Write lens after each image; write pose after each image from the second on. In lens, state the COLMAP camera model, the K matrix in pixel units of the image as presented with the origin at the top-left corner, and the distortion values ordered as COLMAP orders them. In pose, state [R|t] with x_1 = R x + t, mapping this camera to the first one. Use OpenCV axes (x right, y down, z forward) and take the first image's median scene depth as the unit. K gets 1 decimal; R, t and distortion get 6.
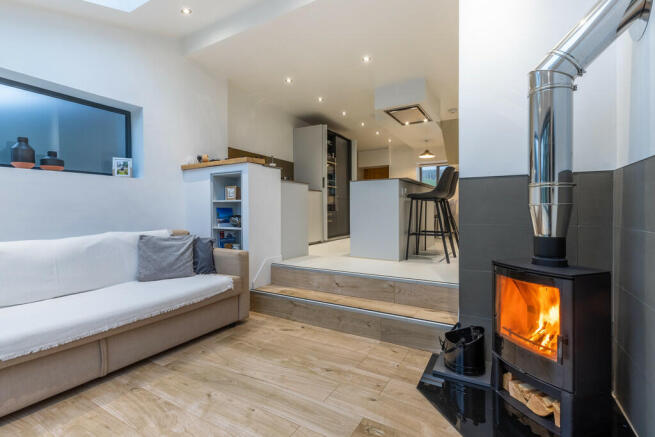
lens RADIAL K [[312.5, 0, 312.8], [0, 312.5, 213.1], [0, 0, 1]] dist [-0.001186, -0.000472]
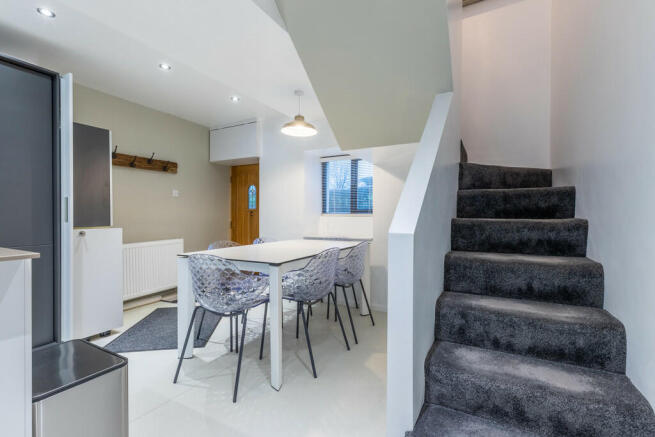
lens RADIAL K [[306.2, 0, 327.5], [0, 306.2, 218.5], [0, 0, 1]] dist [0.000110, 0.000038]
pose [[0.997823, -0.001572, 0.065927, 1.028971], [0.001165, 0.999980, 0.006215, -0.192244], [-0.065936, -0.006124, 0.997805, 1.640511]]
